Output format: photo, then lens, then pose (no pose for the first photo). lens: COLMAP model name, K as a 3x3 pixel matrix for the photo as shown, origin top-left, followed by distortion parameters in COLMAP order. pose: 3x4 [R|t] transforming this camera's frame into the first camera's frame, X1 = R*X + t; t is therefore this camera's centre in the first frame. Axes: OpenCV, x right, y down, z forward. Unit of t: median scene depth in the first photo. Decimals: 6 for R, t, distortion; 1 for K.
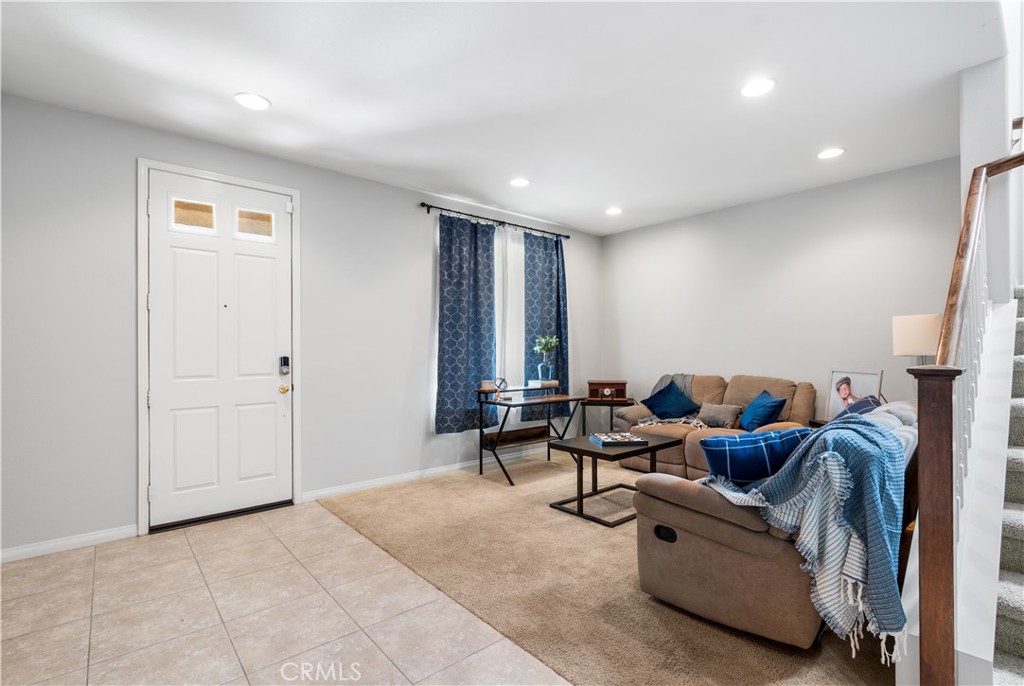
lens RADIAL K [[469.7, 0, 513.3], [0, 469.7, 345.5], [0, 0, 1]] dist [-0.007869, 0.000288]
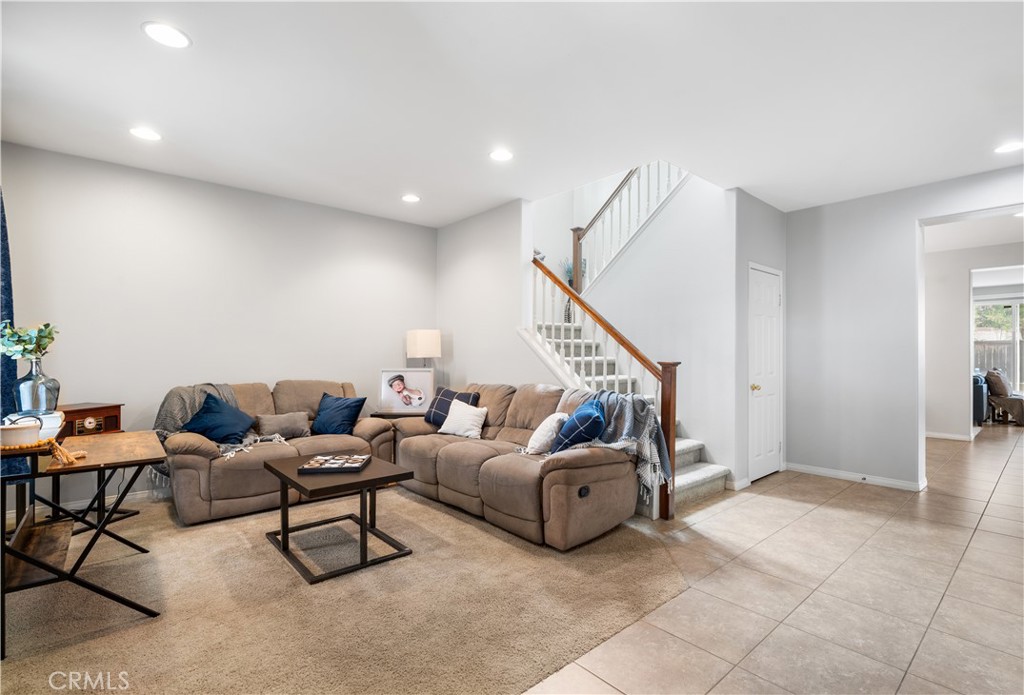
lens RADIAL K [[477.7, 0, 515.2], [0, 477.7, 353.6], [0, 0, 1]] dist [-0.004227, -0.000303]
pose [[-0.004943, 0.001787, 0.999986, -0.598445], [-0.012260, 0.999923, -0.001848, 0.007984], [-0.999913, -0.012269, -0.004921, 0.698047]]
